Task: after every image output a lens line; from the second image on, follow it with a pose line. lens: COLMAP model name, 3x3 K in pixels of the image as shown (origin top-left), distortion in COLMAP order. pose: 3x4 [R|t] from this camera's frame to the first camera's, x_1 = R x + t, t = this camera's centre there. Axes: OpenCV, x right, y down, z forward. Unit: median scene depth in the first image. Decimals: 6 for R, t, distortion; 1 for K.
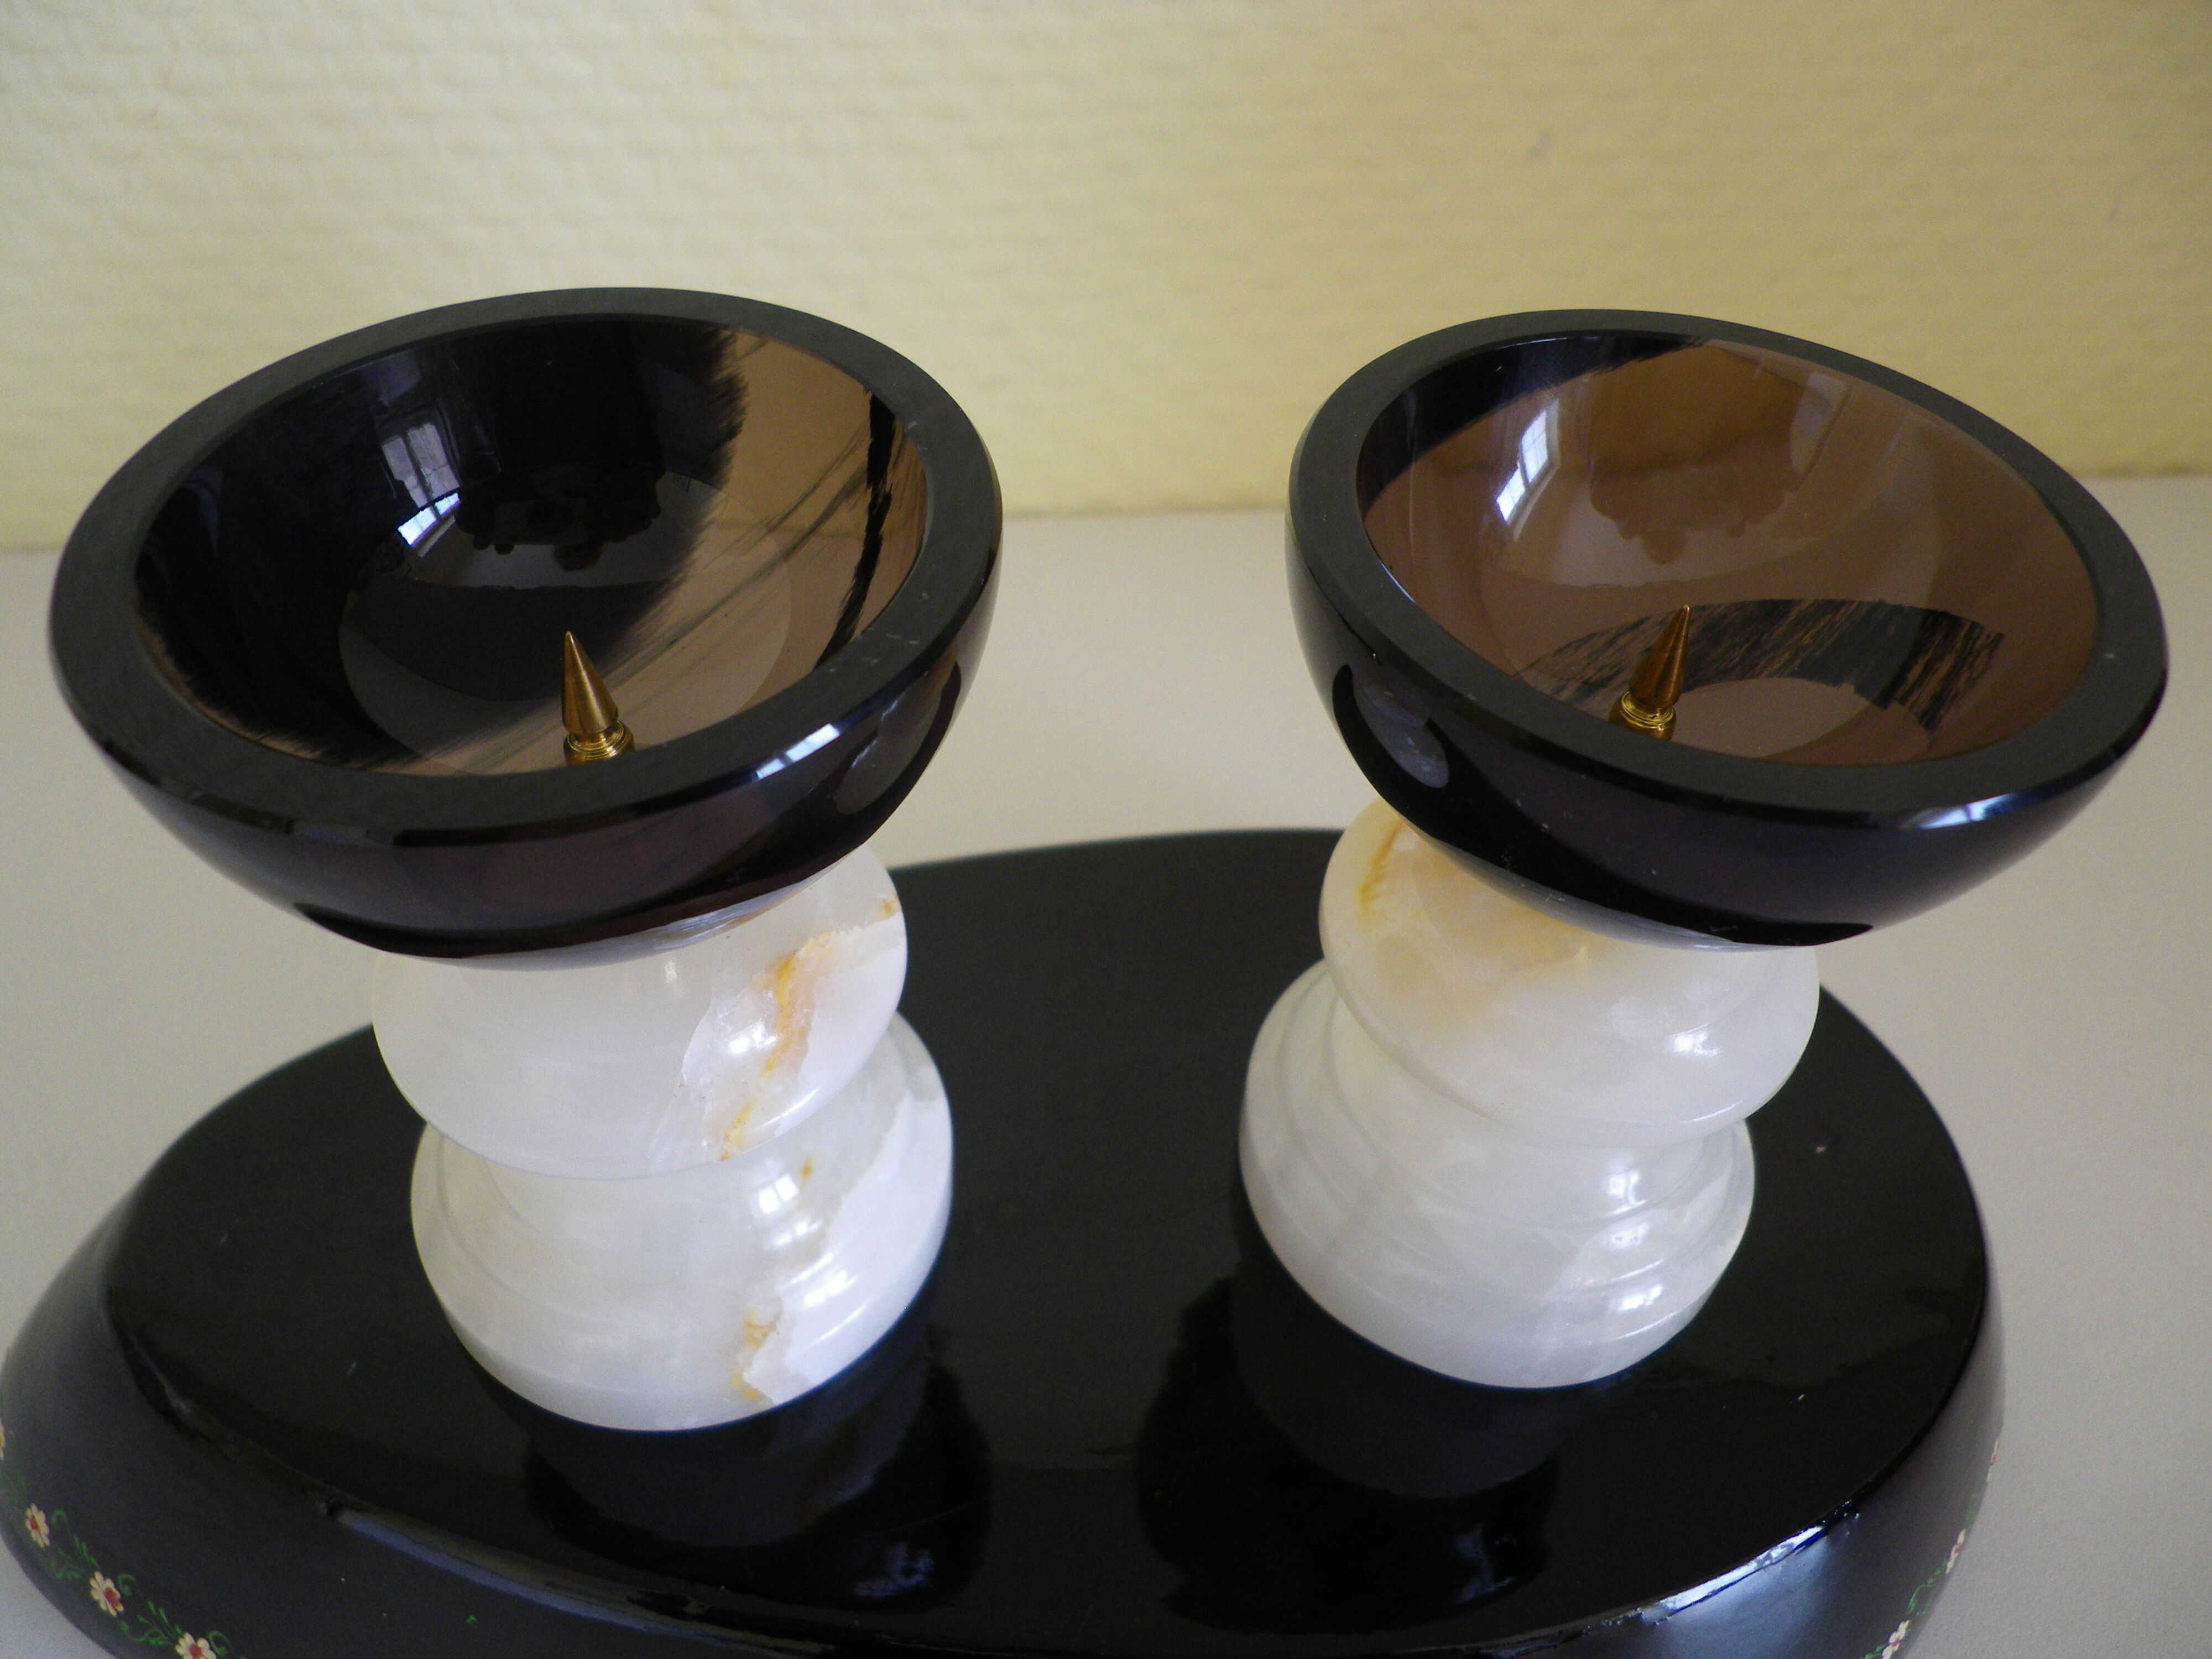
lens RADIAL K [[1667.8, 0, 1100.2], [0, 1667.8, 832.5], [0, 0, 1]] dist [0.000014, 0.002347]
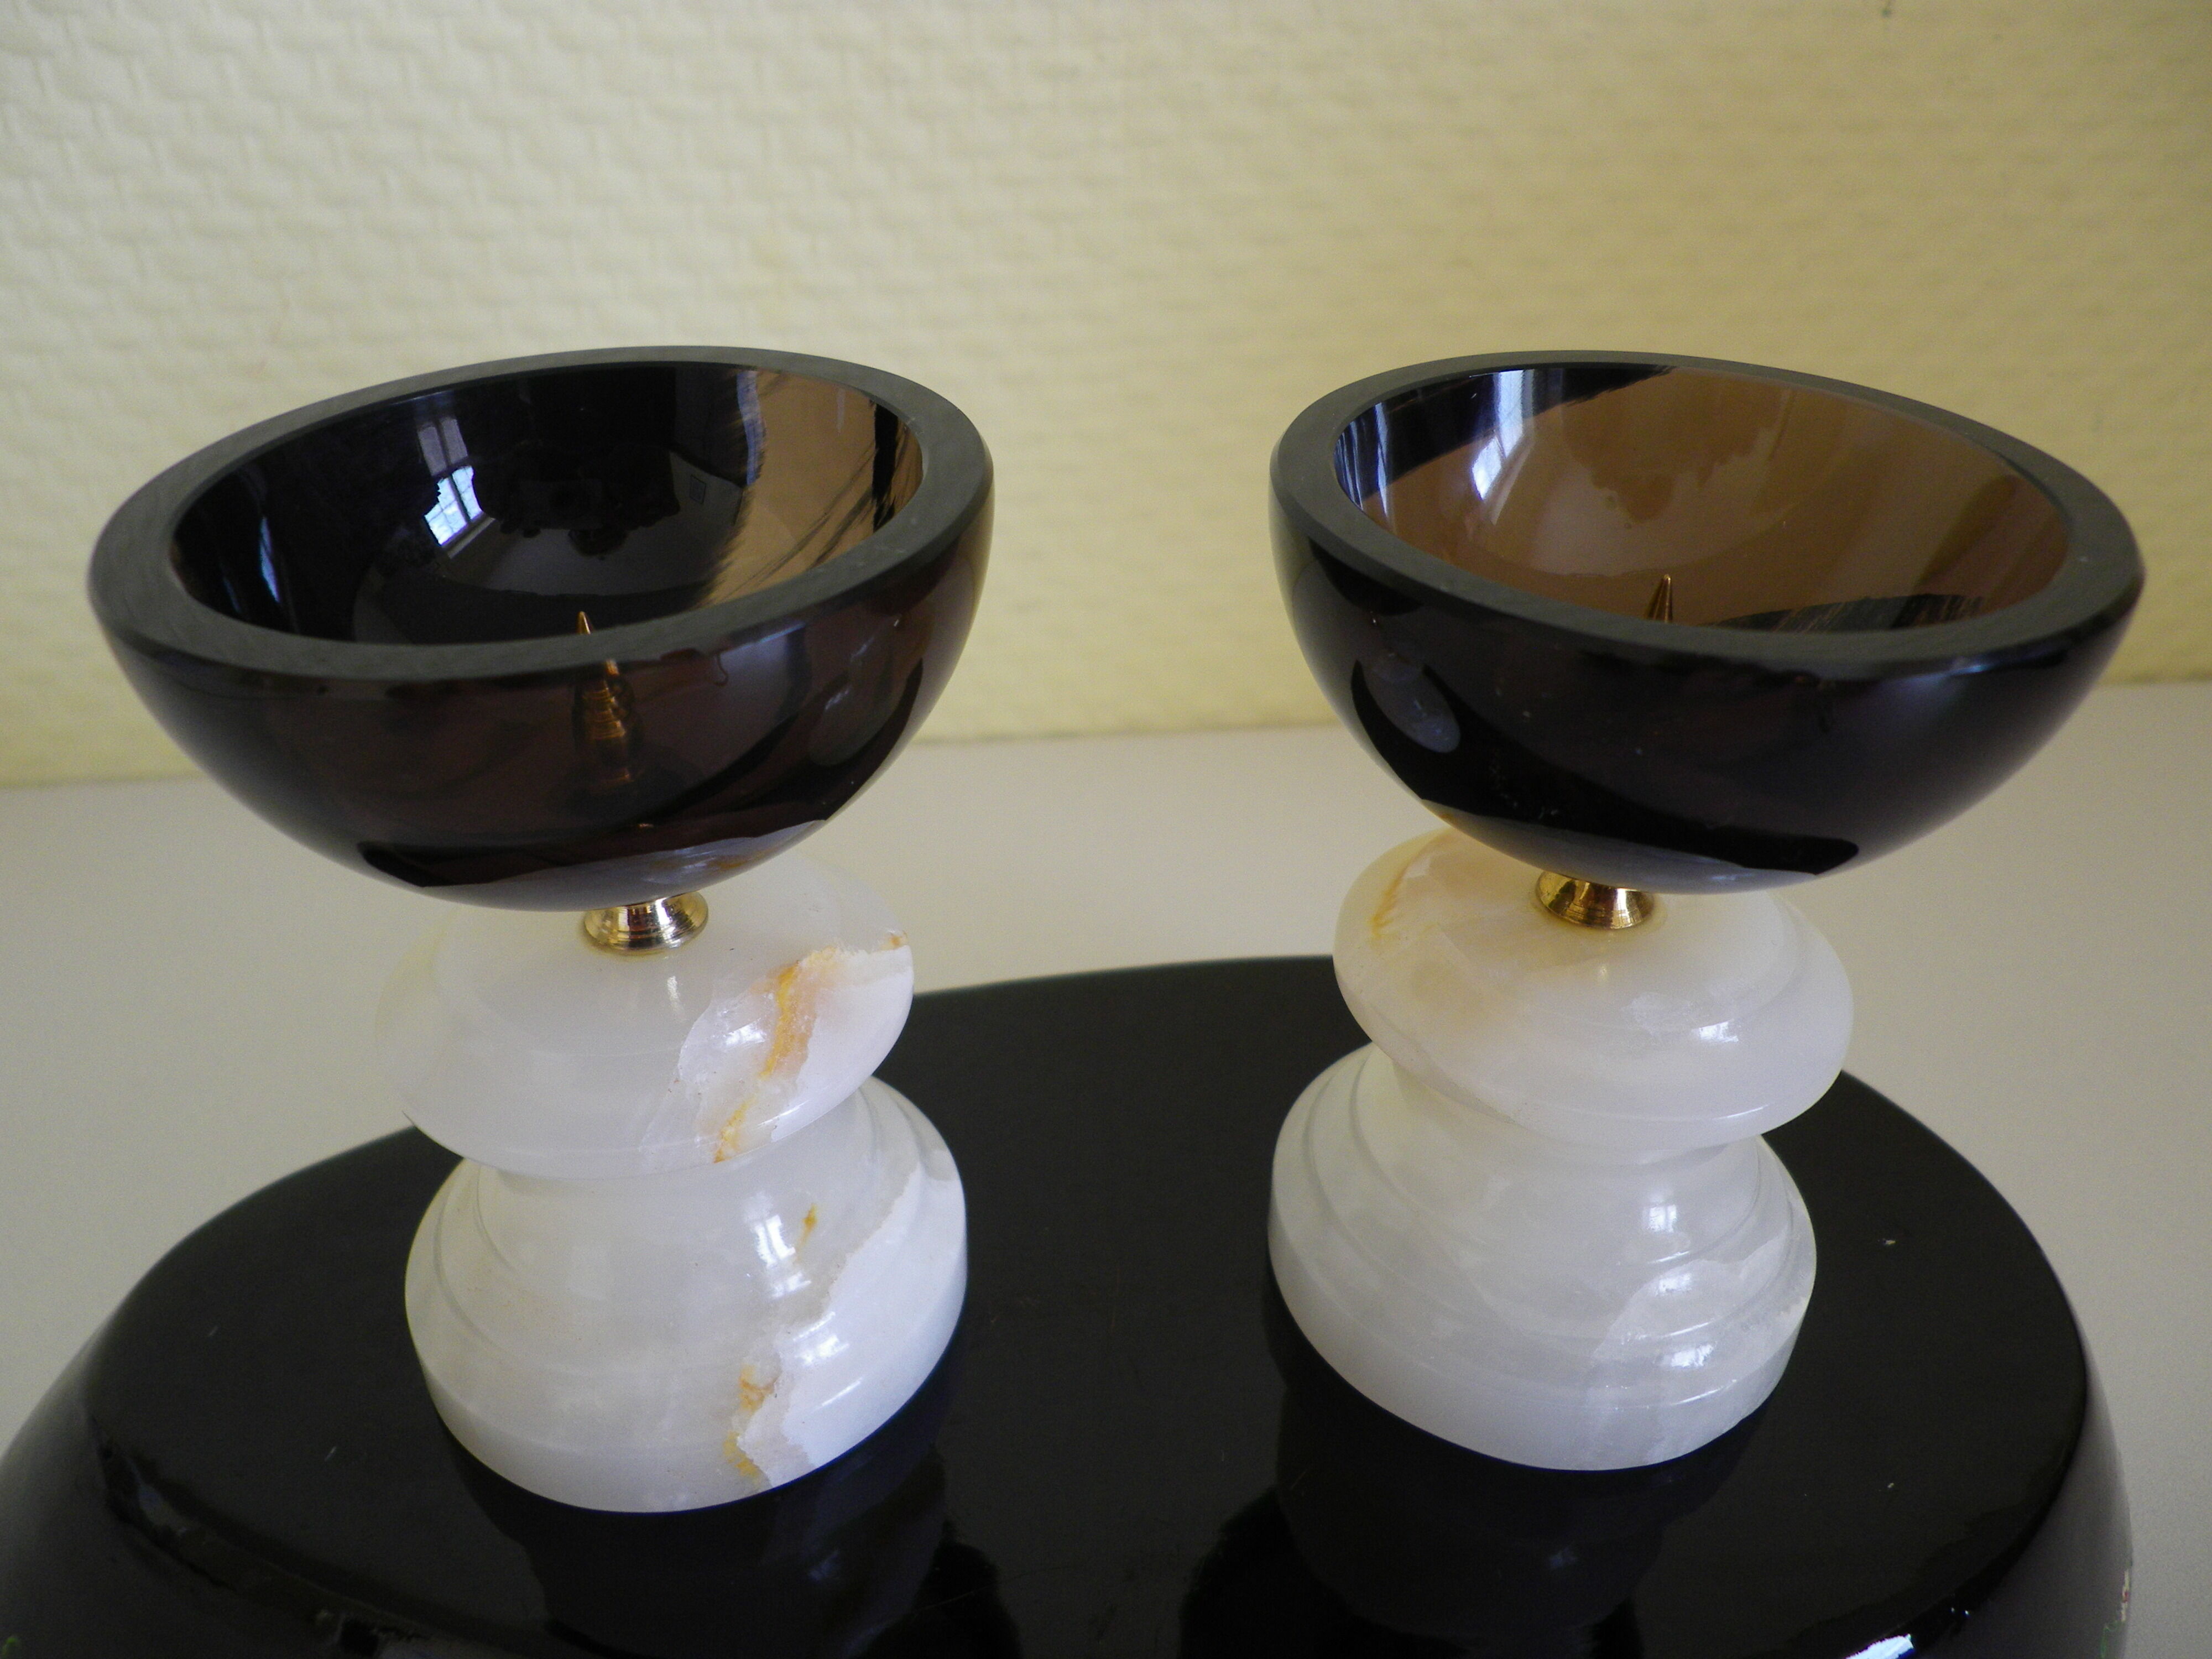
lens RADIAL K [[1667.8, 0, 1095.0], [0, 1667.8, 782.8], [0, 0, 1]] dist [0.000014, 0.002347]
pose [[0.999164, -0.022778, -0.033944, 0.027818], [0.015053, 0.977034, -0.212549, 0.165599], [0.038006, 0.211860, 0.976561, 0.010427]]
